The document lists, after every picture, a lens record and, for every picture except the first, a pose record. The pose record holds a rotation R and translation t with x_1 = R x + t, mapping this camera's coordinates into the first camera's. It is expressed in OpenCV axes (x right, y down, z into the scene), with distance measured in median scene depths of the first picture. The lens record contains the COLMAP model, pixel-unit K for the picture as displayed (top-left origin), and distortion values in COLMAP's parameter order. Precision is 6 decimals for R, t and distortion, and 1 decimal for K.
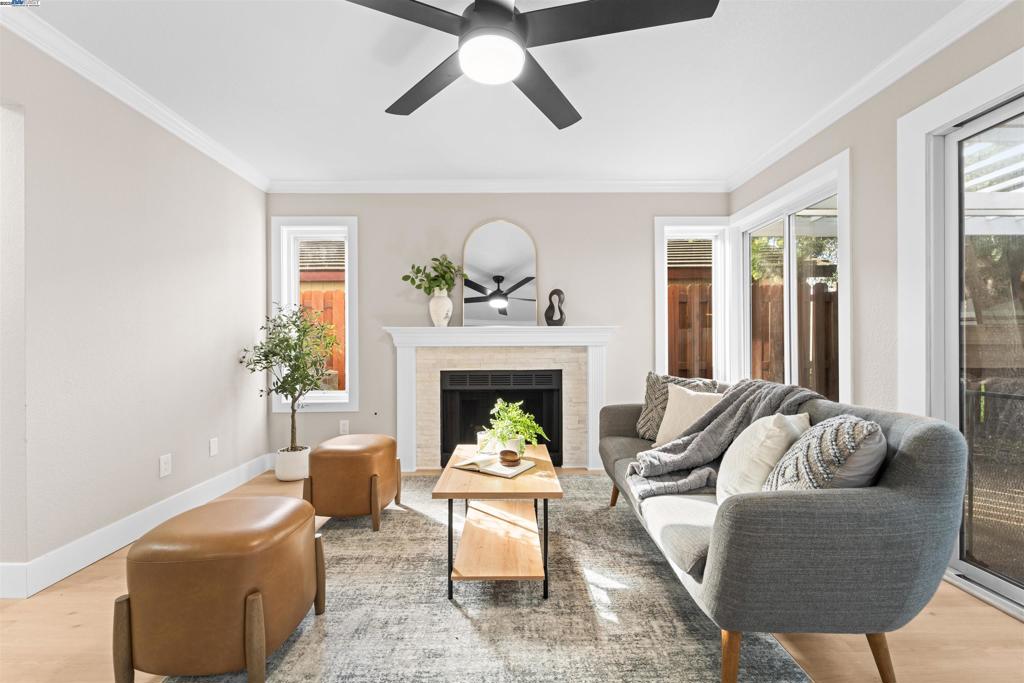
lens RADIAL K [[415.9, 0, 511.3], [0, 415.9, 345.7], [0, 0, 1]] dist [0.002663, -0.002380]
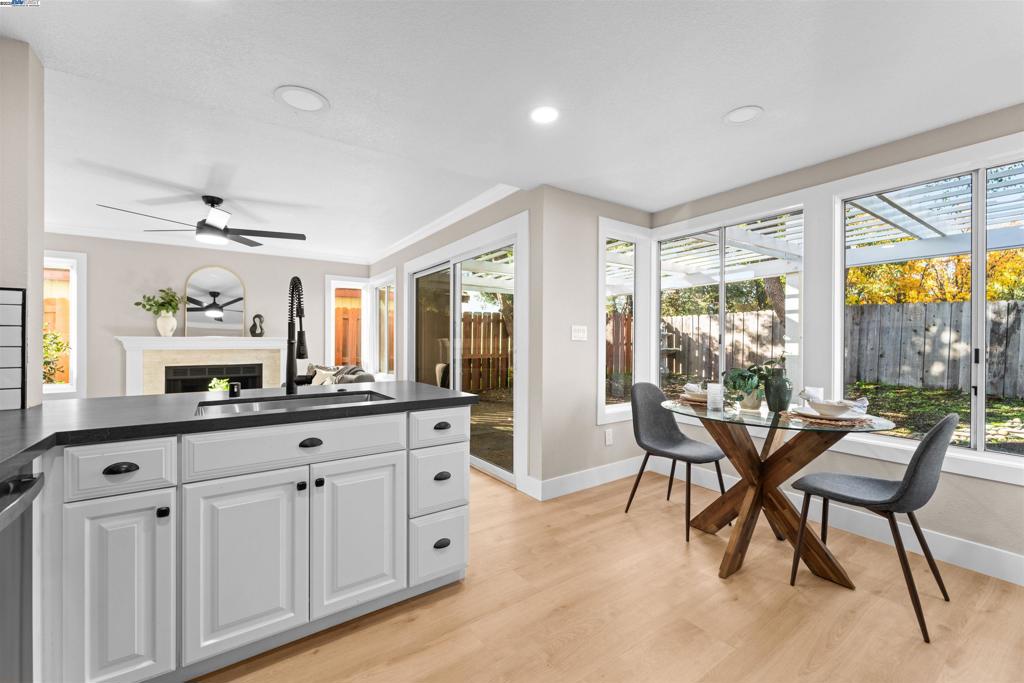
lens RADIAL K [[415.9, 0, 508.7], [0, 415.9, 343.3], [0, 0, 1]] dist [0.002663, -0.002380]
pose [[0.833303, 0.005856, 0.552786, 0.026412], [-0.008636, 0.999960, 0.002425, -0.035327], [-0.552750, -0.006794, 0.833320, -0.901330]]
